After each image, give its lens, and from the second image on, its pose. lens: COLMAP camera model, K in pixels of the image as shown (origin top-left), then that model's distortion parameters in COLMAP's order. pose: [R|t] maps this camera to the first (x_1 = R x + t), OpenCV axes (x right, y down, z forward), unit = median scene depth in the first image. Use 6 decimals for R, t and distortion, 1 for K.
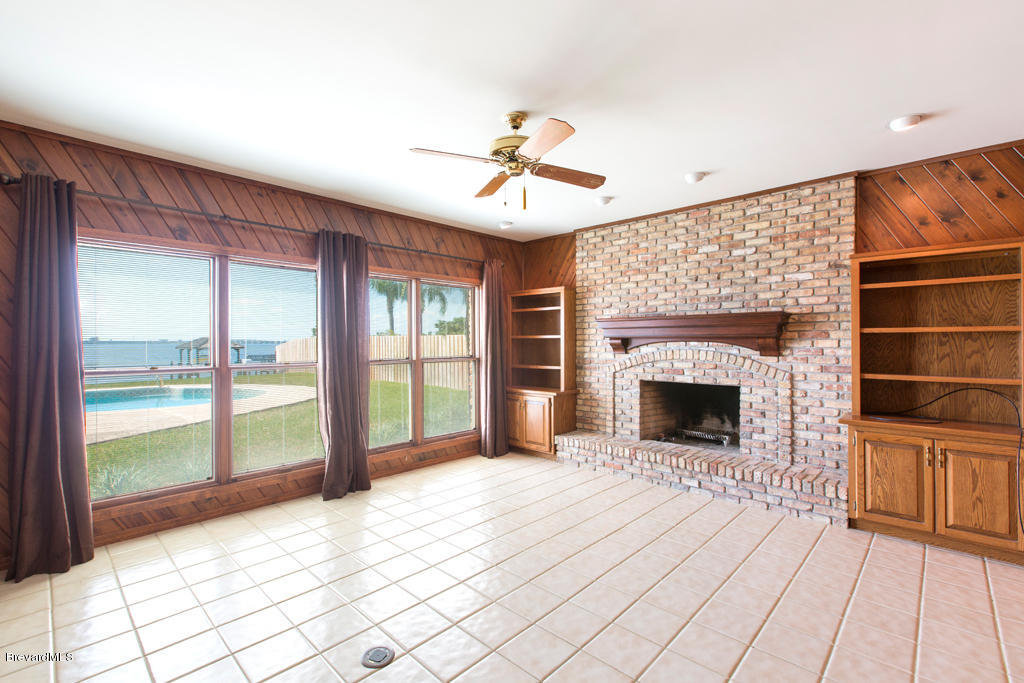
lens RADIAL K [[457.3, 0, 506.9], [0, 457.3, 345.6], [0, 0, 1]] dist [0.008283, 0.000353]
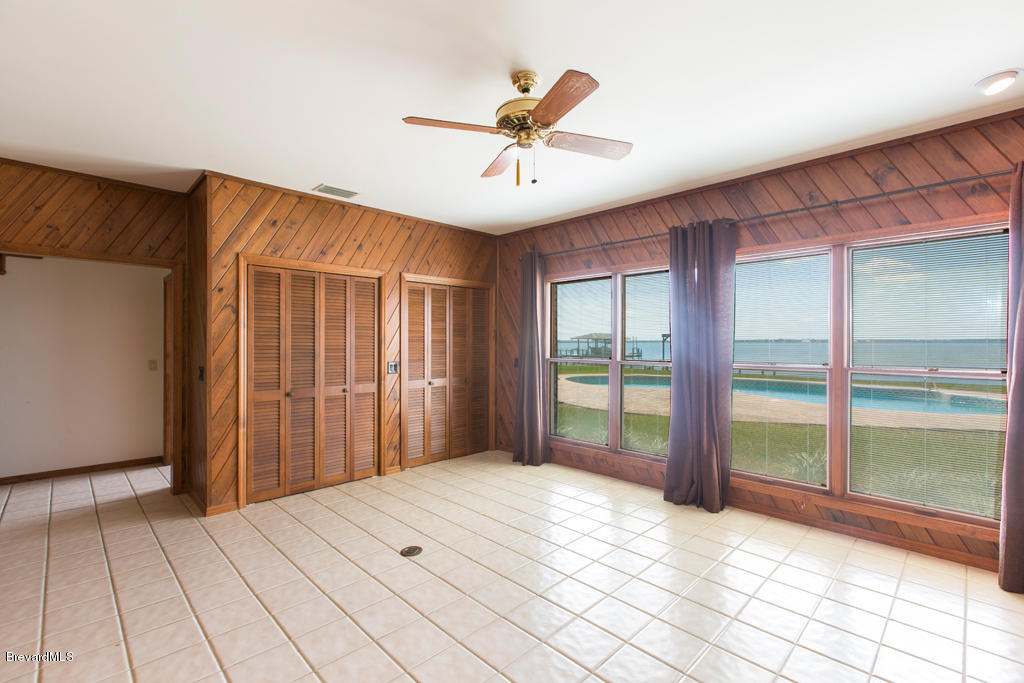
lens RADIAL K [[457.3, 0, 507.6], [0, 457.3, 338.0], [0, 0, 1]] dist [0.008283, 0.000353]
pose [[-0.023208, -0.005983, -0.999713, 0.574777], [-0.007289, 0.999957, -0.005815, -0.004717], [0.999704, 0.007151, -0.023250, 0.641820]]
